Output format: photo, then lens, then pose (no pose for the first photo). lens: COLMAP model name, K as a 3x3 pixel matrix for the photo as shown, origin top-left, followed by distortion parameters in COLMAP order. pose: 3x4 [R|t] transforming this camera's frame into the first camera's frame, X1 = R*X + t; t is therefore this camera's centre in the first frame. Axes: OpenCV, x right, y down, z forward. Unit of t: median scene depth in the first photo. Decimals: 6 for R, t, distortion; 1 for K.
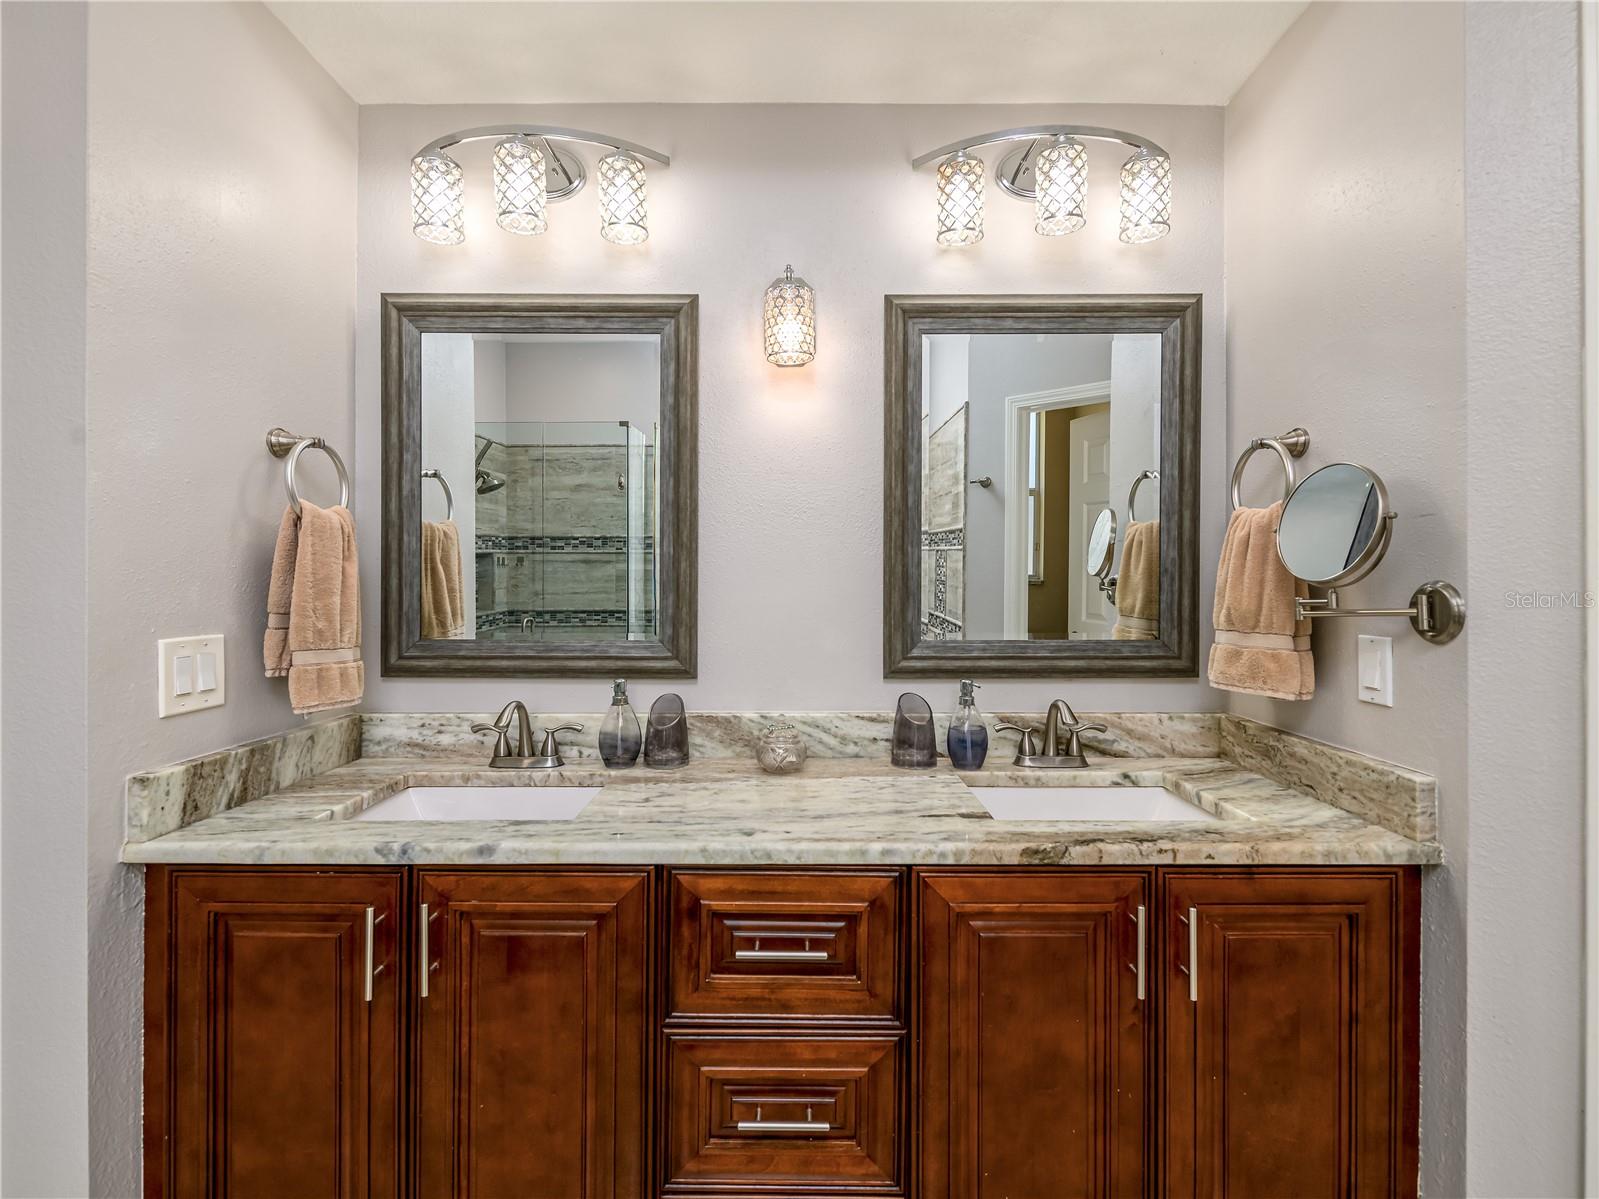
lens RADIAL K [[702.1, 0, 843.5], [0, 702.1, 586.5], [0, 0, 1]] dist [0.000597, -0.000850]
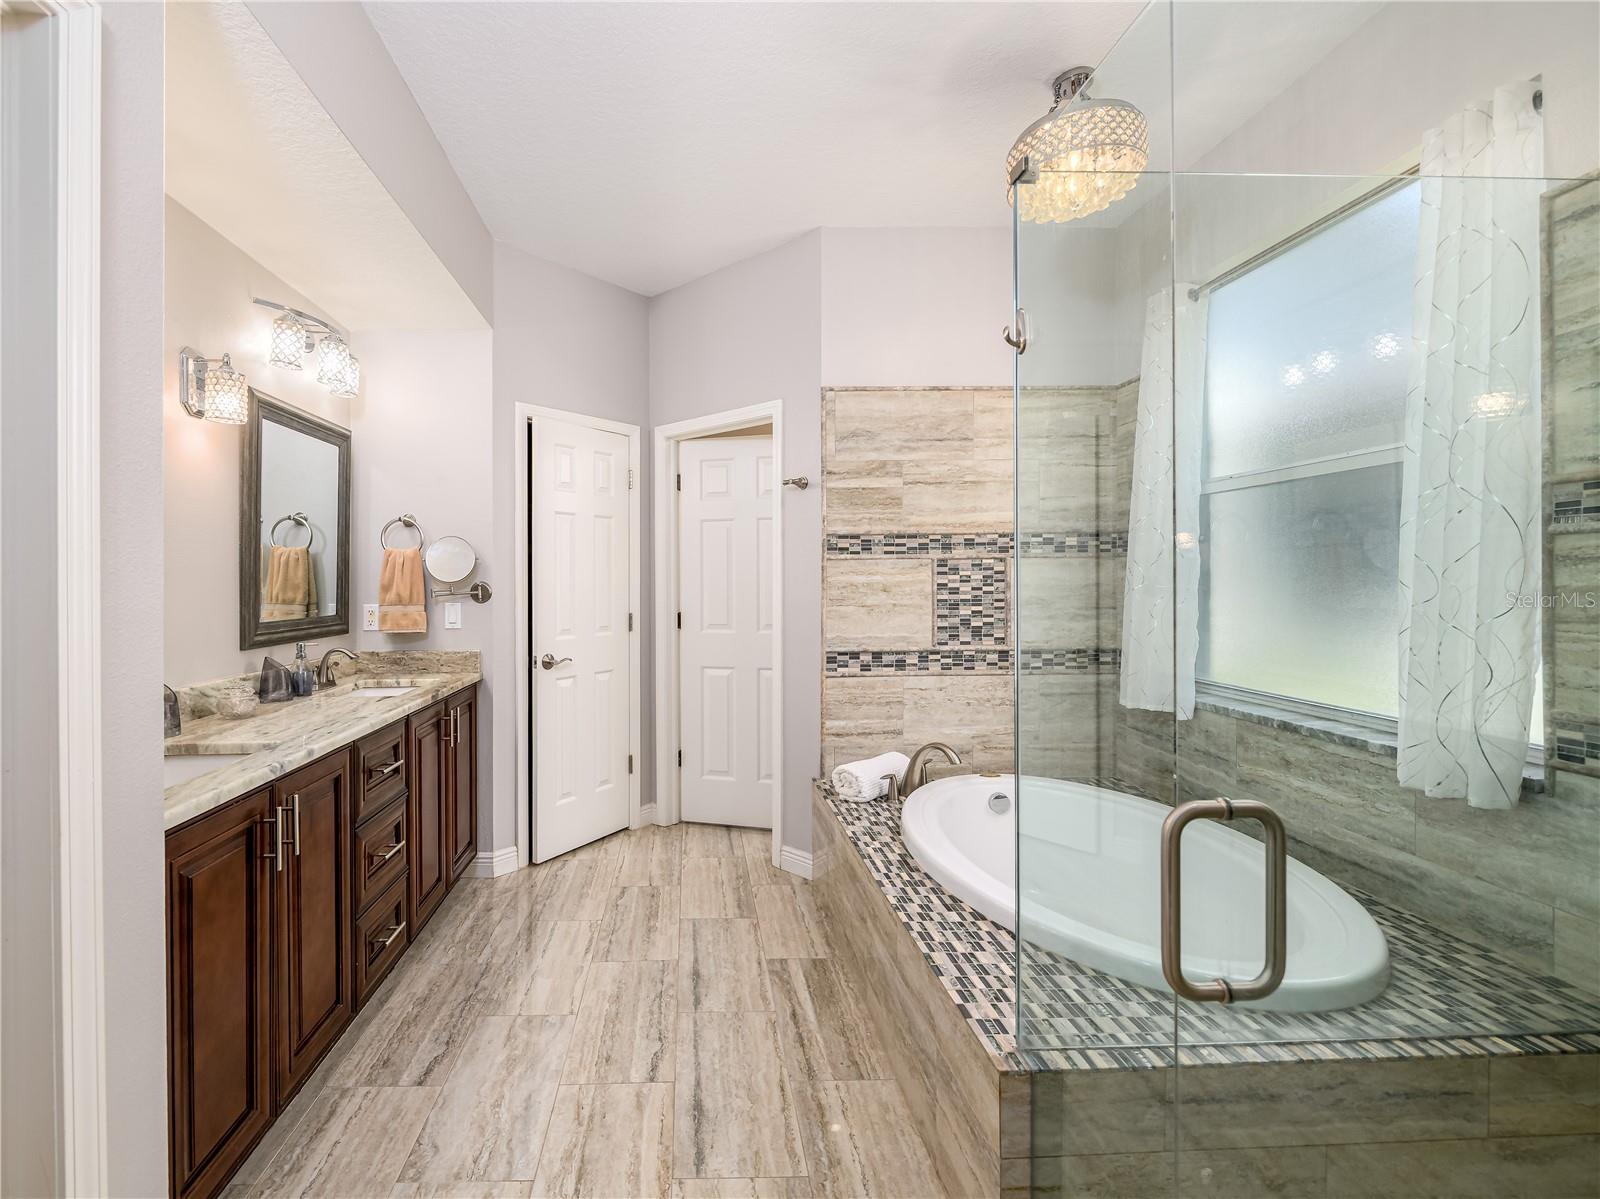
lens RADIAL K [[702.5, 0, 844.0], [0, 702.5, 586.5], [0, 0, 1]] dist [0.000597, -0.000850]
pose [[-0.224010, -0.005623, 0.974571, -1.693390], [0.008341, 0.999936, 0.007686, 0.000030], [-0.974551, 0.009851, -0.223949, 0.132171]]
